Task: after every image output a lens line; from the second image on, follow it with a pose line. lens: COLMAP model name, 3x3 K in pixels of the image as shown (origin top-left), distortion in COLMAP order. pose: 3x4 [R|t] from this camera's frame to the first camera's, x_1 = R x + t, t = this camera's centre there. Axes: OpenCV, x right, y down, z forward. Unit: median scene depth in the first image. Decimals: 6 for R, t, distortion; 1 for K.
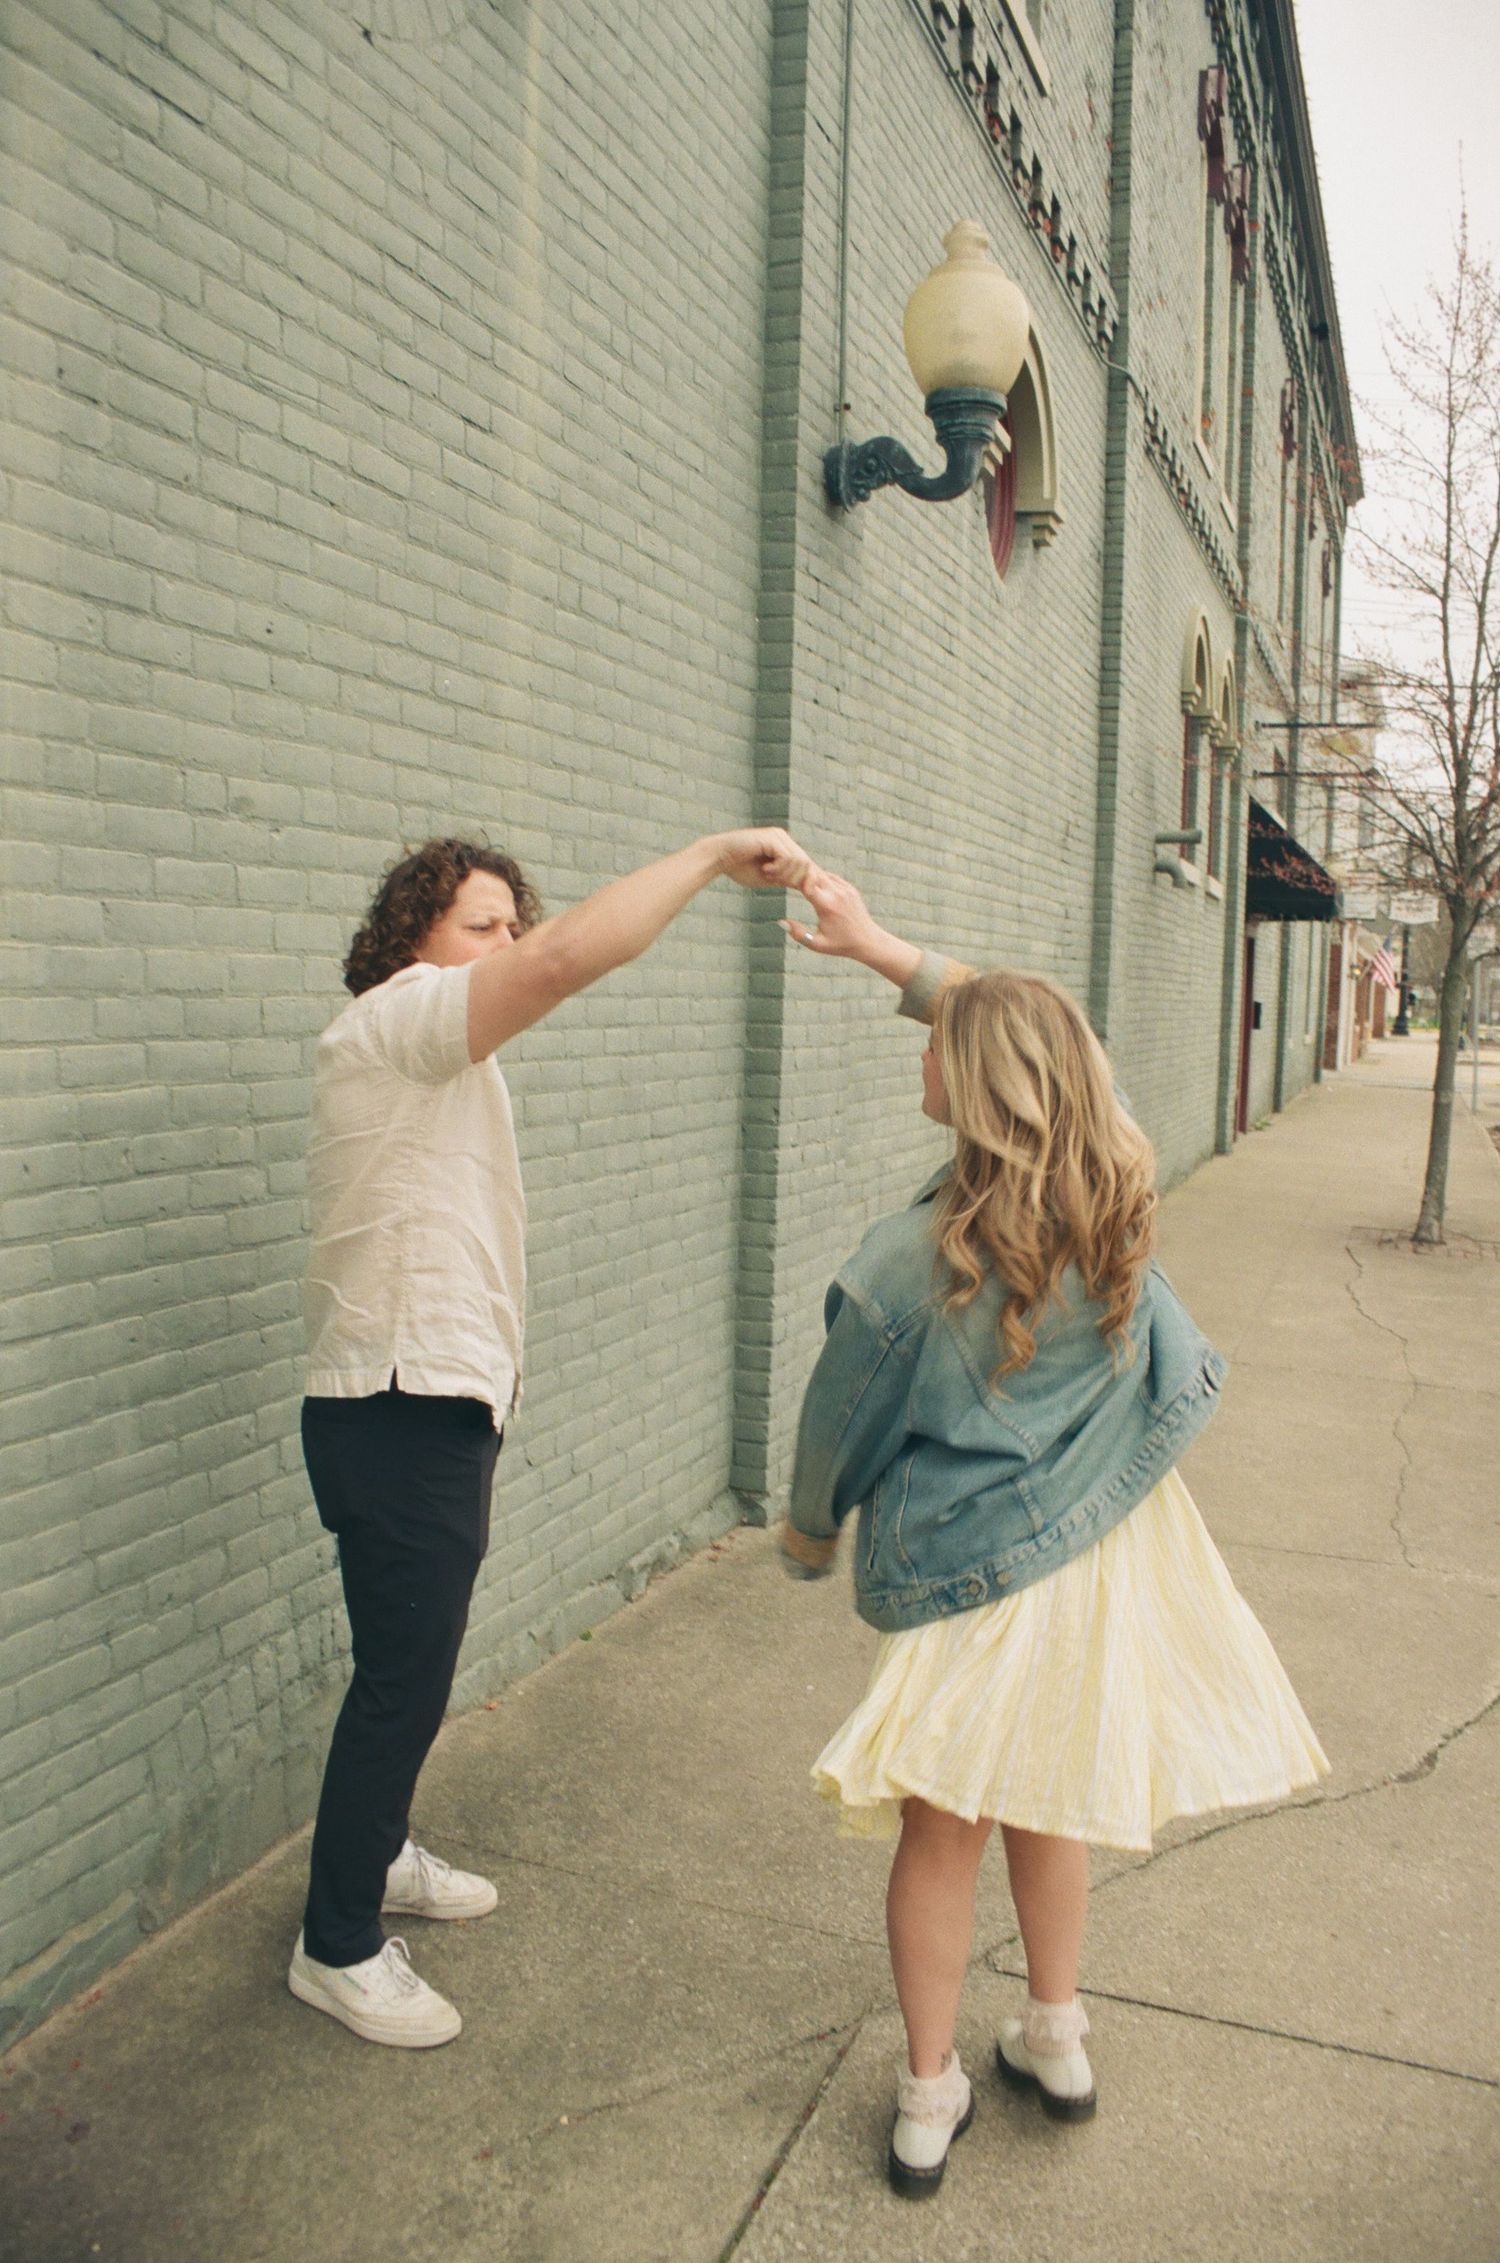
lens RADIAL K [[1908.0, 0, 705.6], [0, 1908.0, 1143.6], [0, 0, 1]] dist [-0.192964, 0.153577]
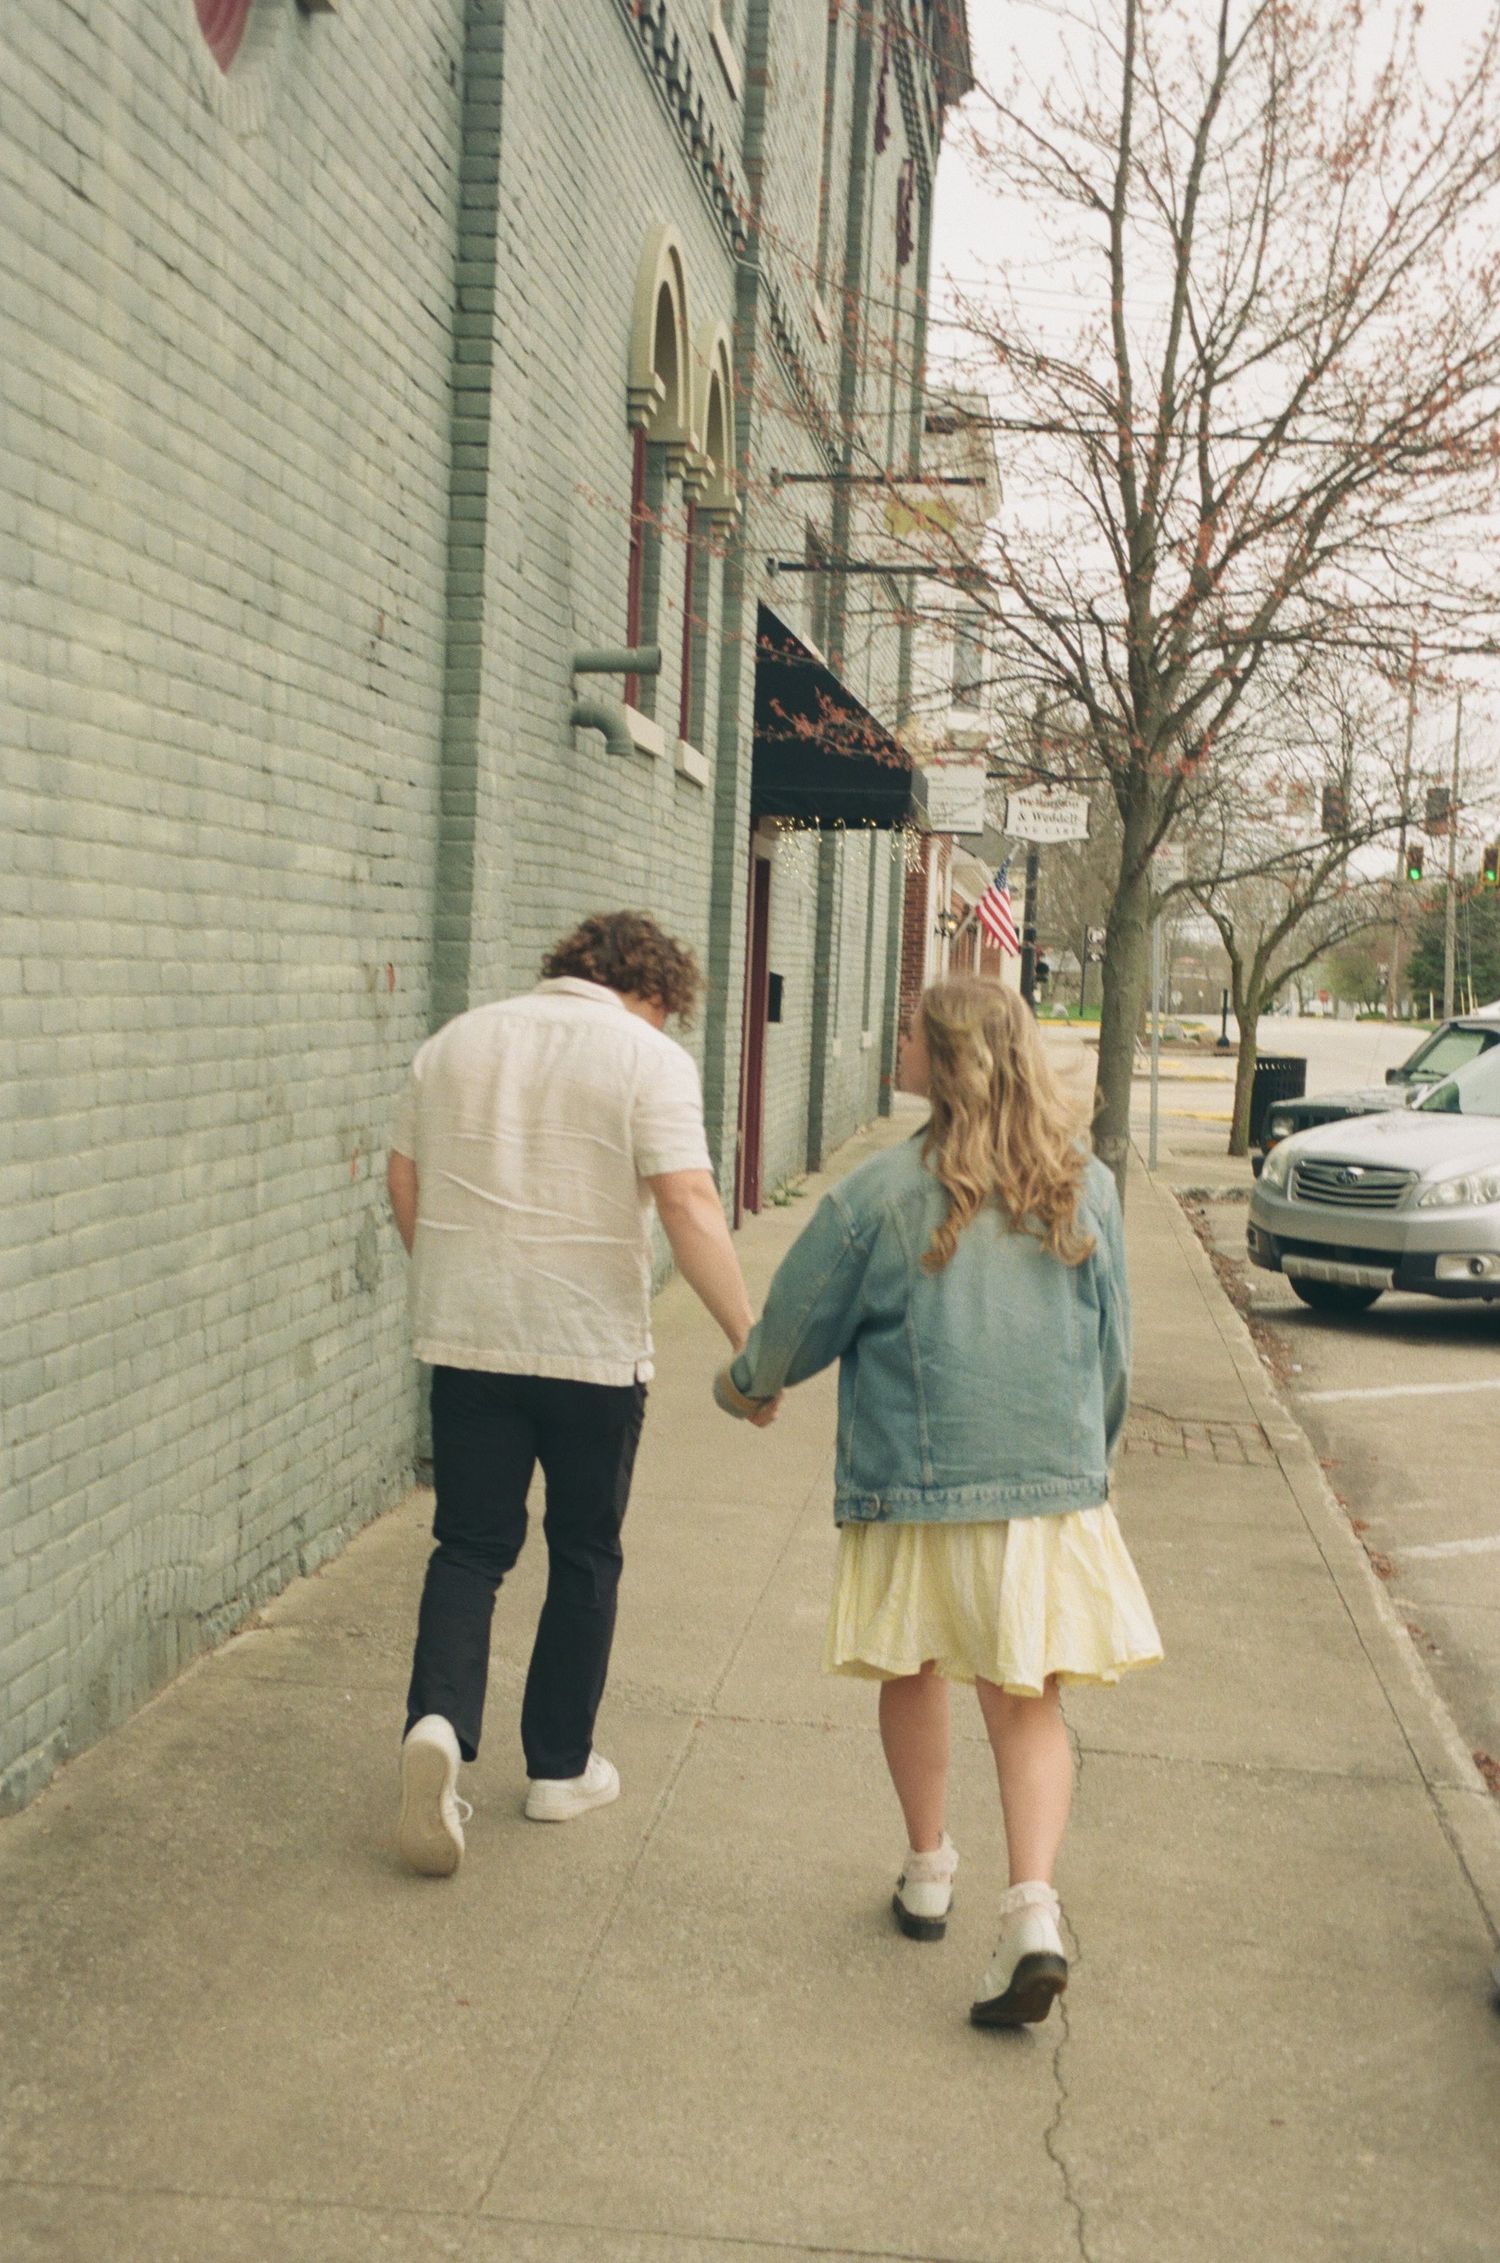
lens RADIAL K [[3175.6, 0, 750.0], [0, 3175.6, 1131.5], [0, 0, 1]] dist [0.025000, 0.037824]
pose [[0.963437, -0.005106, 0.267888, 0.051754], [0.011933, 0.999644, -0.023863, -0.009740], [-0.267671, 0.026187, 0.963155, 0.144965]]
